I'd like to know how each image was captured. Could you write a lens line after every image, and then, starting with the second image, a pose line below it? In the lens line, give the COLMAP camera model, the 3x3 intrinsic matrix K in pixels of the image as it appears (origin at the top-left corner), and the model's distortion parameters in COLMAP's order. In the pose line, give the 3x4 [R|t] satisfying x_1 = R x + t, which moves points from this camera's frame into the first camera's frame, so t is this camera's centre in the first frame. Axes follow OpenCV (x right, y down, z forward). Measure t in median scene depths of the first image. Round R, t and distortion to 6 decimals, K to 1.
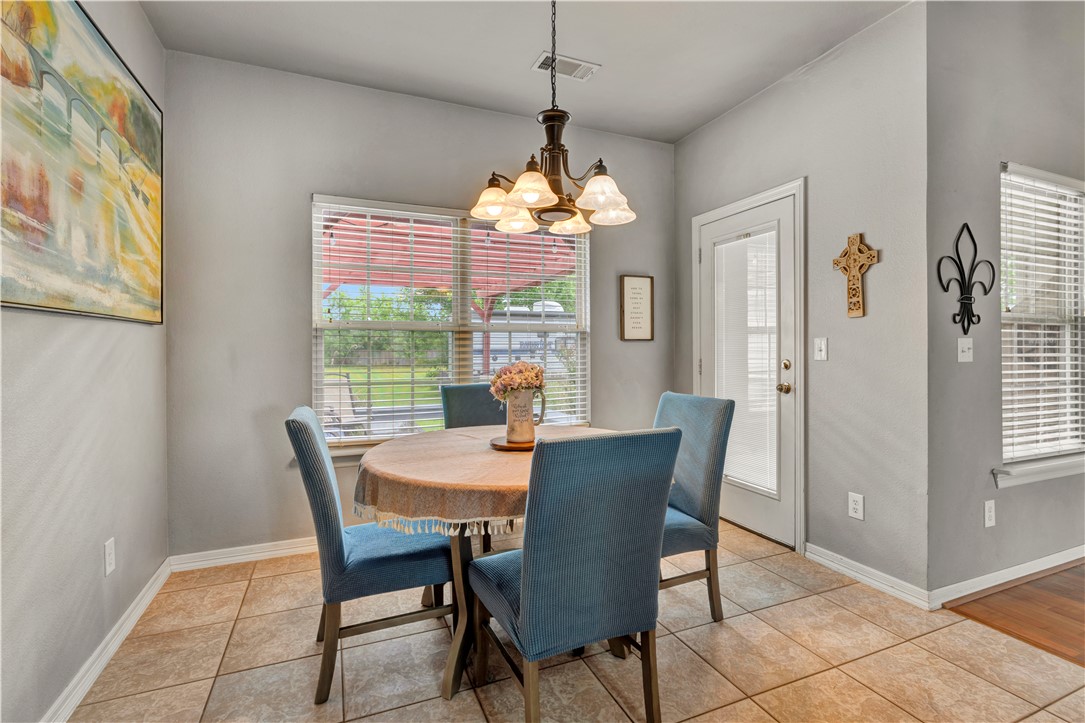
lens RADIAL K [[506.9, 0, 544.6], [0, 506.9, 343.3], [0, 0, 1]] dist [-0.000686, -0.000316]
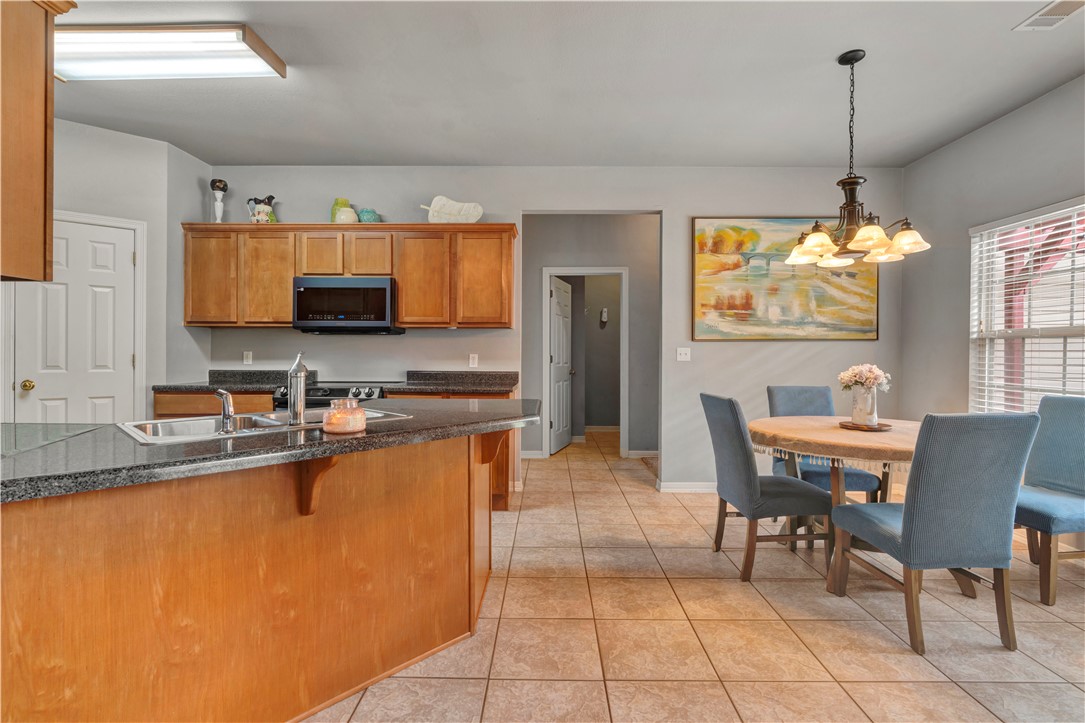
lens RADIAL K [[498.2, 0, 542.5], [0, 498.2, 361.5], [0, 0, 1]] dist [-0.000766, -0.000147]
pose [[-0.399286, 0.009865, -0.916774, 1.501681], [-0.003513, 0.999918, 0.012290, 0.017935], [0.916820, 0.008127, -0.399218, 0.775385]]
